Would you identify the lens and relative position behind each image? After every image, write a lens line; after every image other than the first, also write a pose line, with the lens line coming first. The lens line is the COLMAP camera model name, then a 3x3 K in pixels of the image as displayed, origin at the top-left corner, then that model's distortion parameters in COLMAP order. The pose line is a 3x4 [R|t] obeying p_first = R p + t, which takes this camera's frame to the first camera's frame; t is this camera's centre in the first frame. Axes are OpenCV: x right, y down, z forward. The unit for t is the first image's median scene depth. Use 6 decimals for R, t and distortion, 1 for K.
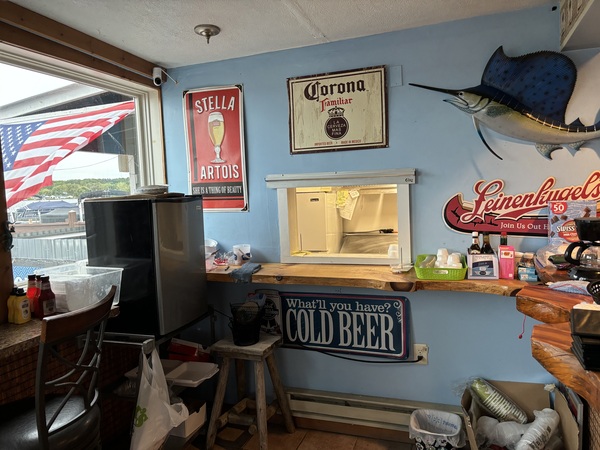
lens RADIAL K [[440.9, 0, 300.0], [0, 440.9, 225.0], [0, 0, 1]] dist [0.019366, -0.006489]
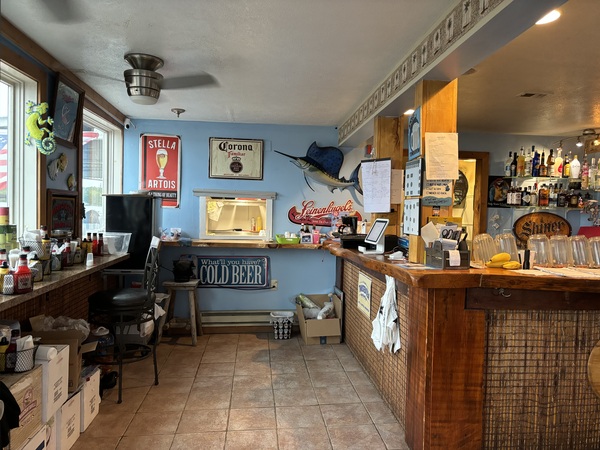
lens RADIAL K [[440.9, 0, 300.0], [0, 440.9, 225.0], [0, 0, 1]] dist [0.019366, -0.006489]
pose [[0.897172, 0.046915, 0.439184, -0.496314], [-0.028472, 0.998418, -0.048490, 0.112997], [-0.440763, 0.030999, 0.897088, -0.823089]]
